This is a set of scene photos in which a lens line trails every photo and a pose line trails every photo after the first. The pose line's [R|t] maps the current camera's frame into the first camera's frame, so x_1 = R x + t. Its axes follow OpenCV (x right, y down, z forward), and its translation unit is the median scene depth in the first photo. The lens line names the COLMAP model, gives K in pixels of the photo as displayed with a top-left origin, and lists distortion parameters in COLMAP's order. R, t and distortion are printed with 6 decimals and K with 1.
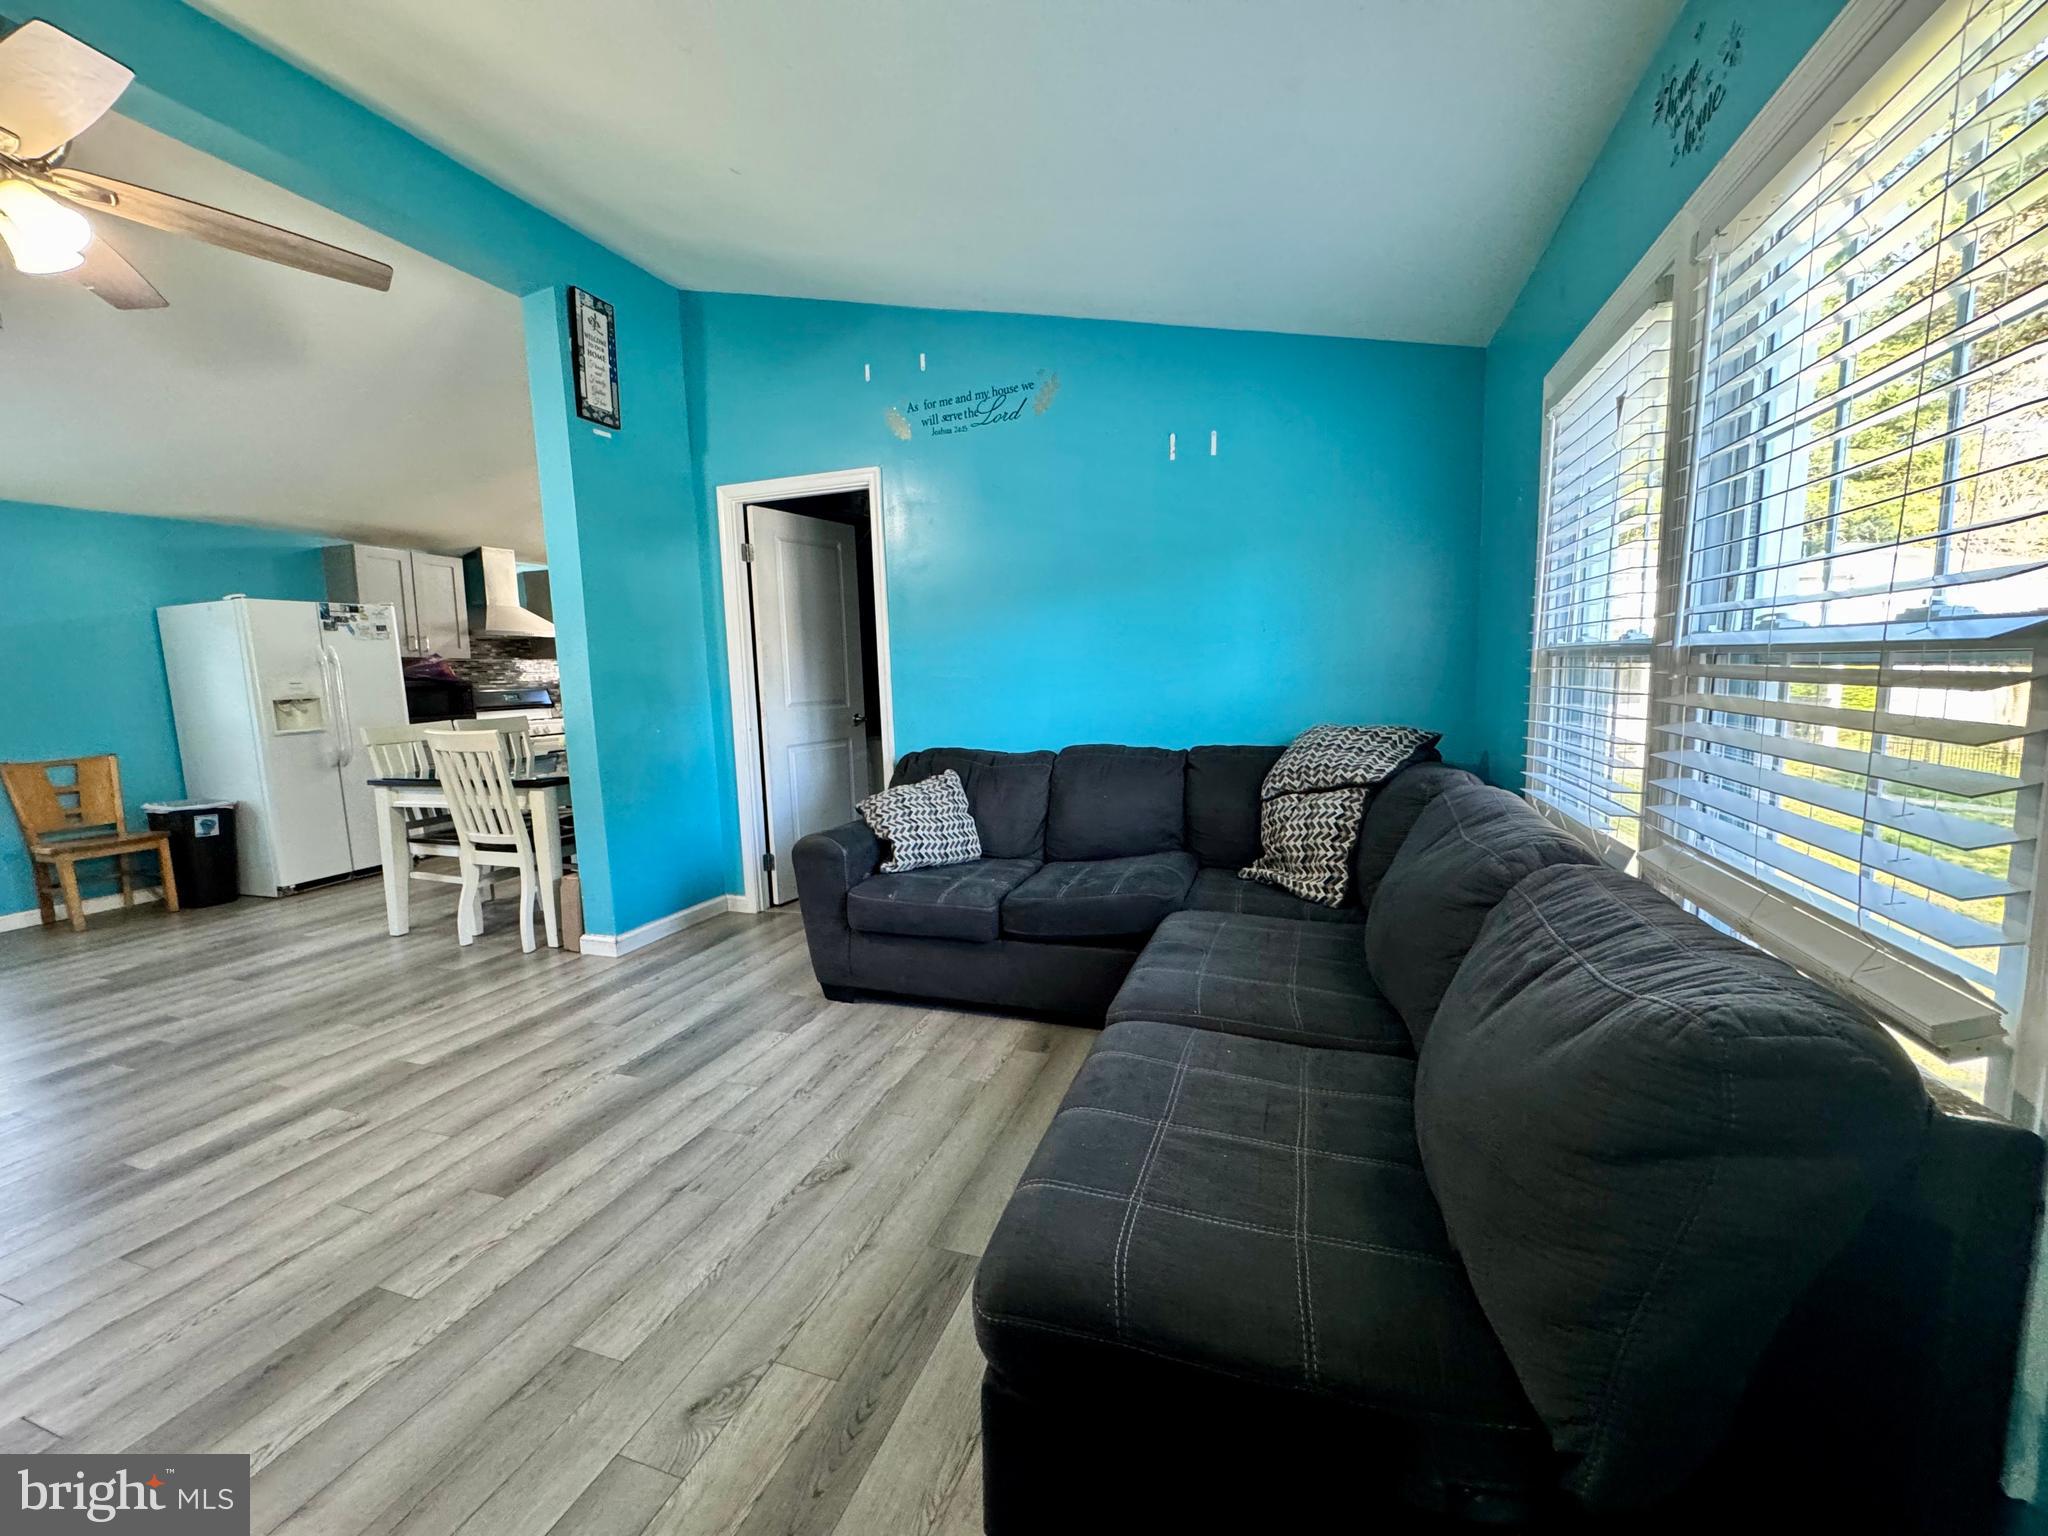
lens RADIAL K [[819.7, 0, 1019.8], [0, 819.7, 763.4], [0, 0, 1]] dist [-0.001529, -0.000216]
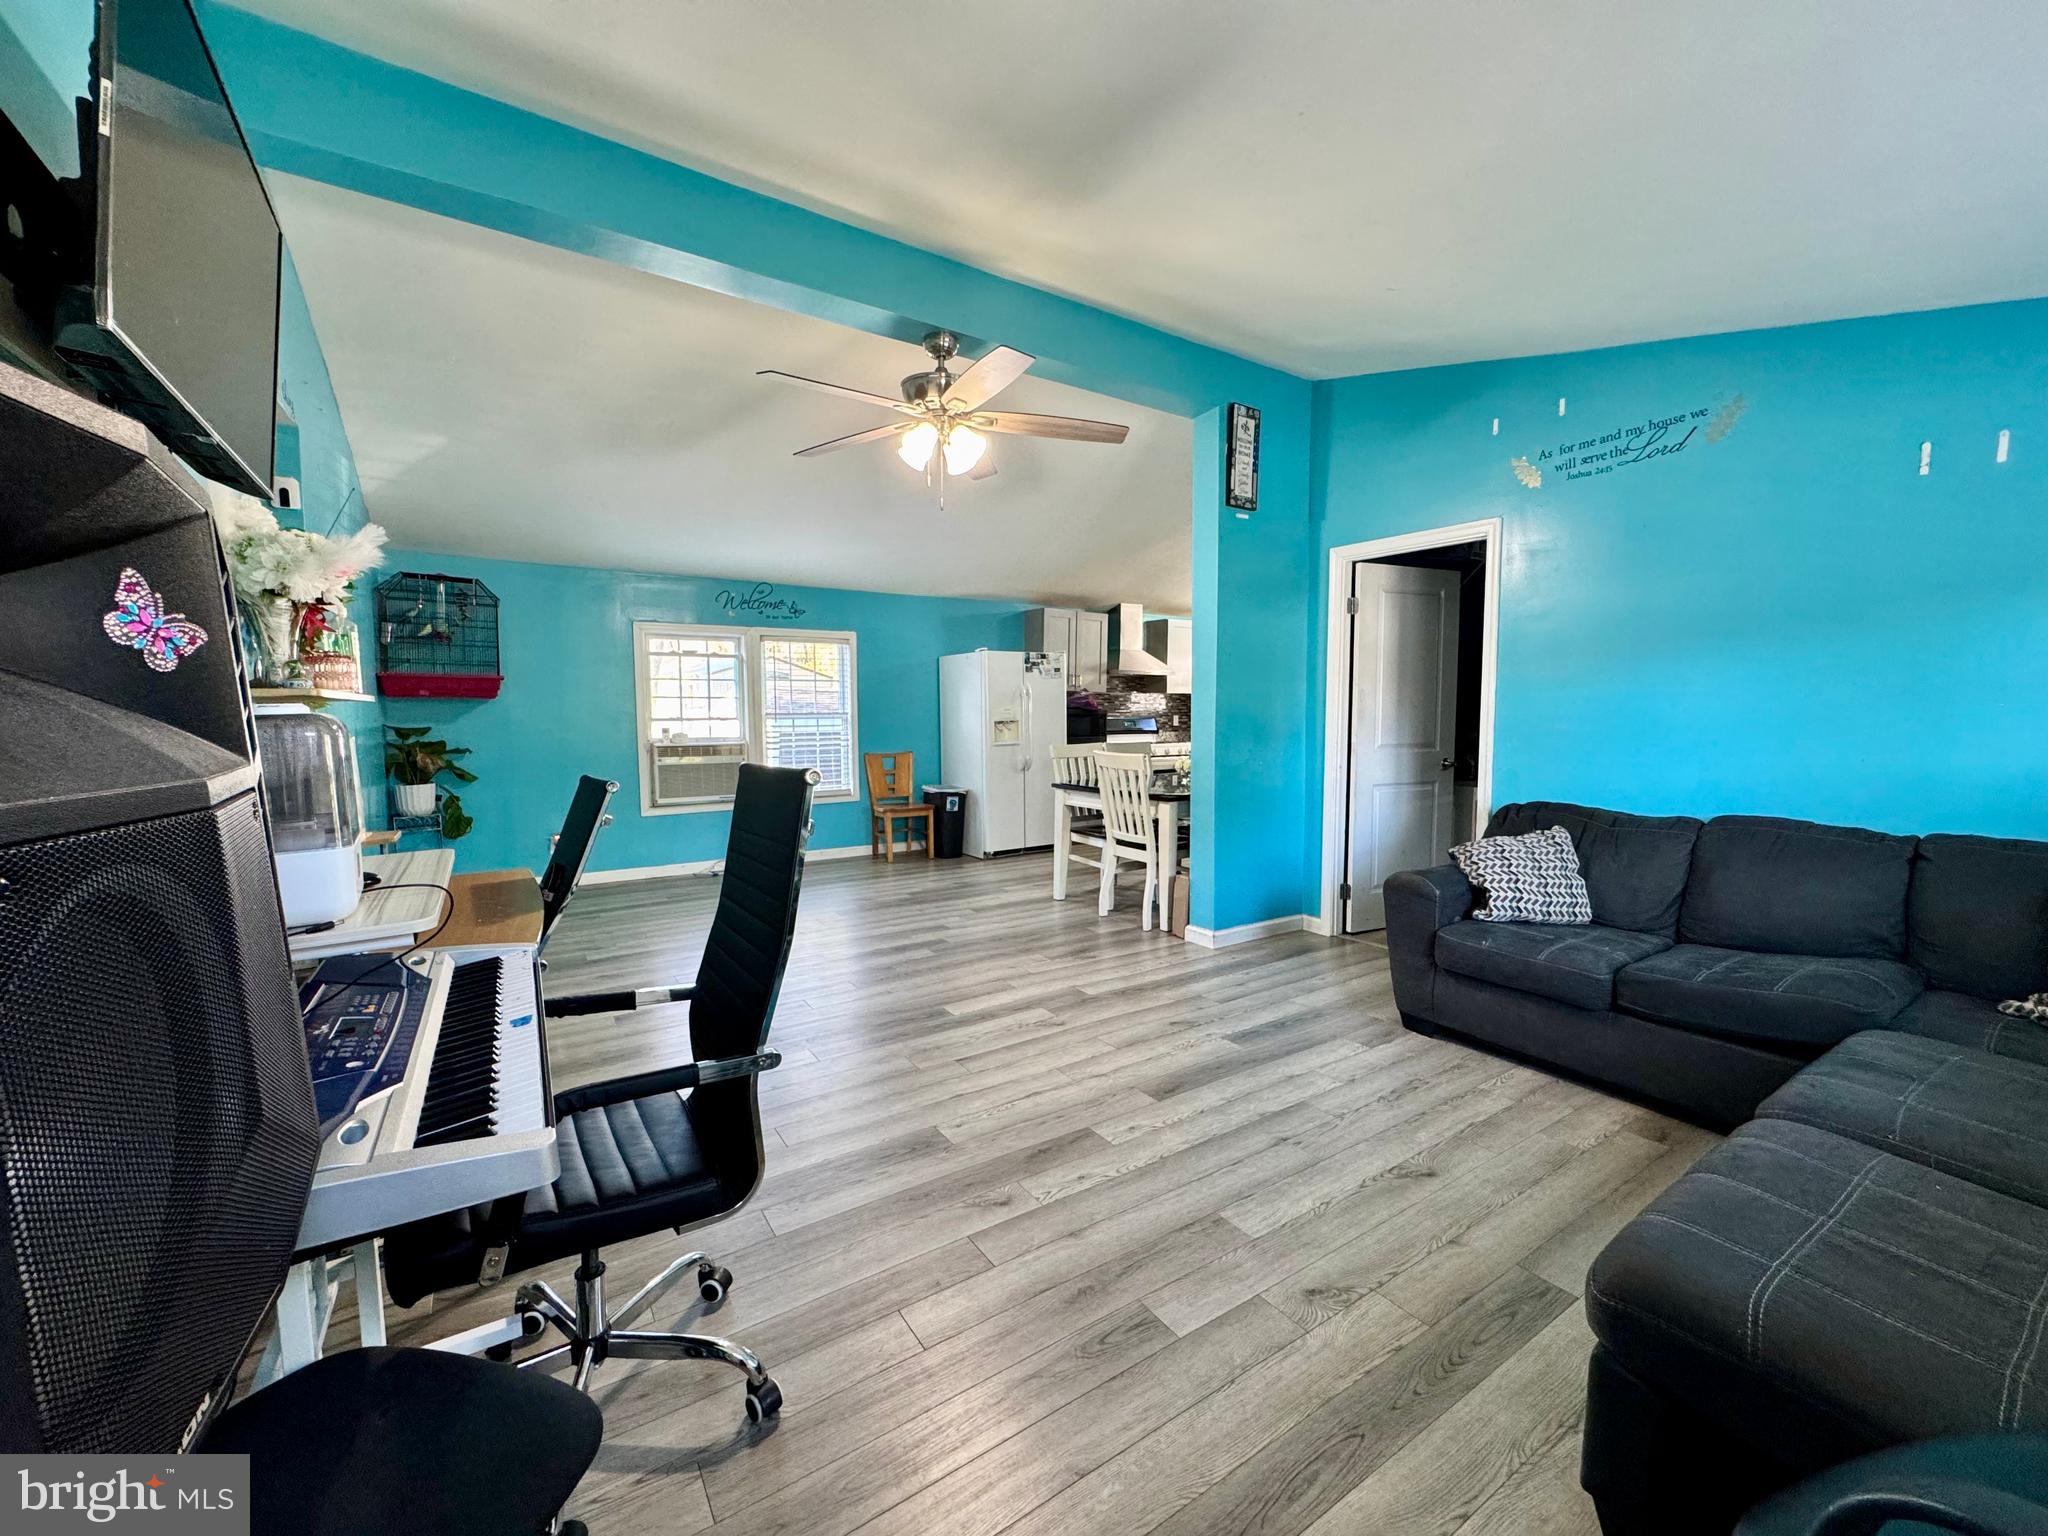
lens RADIAL K [[819.7, 0, 1019.8], [0, 819.7, 763.4], [0, 0, 1]] dist [-0.001529, -0.000216]
pose [[0.796079, 0.072273, -0.600862, -0.017153], [-0.093316, 0.995629, -0.003878, -0.002916], [0.597955, 0.059157, 0.799343, -0.153523]]
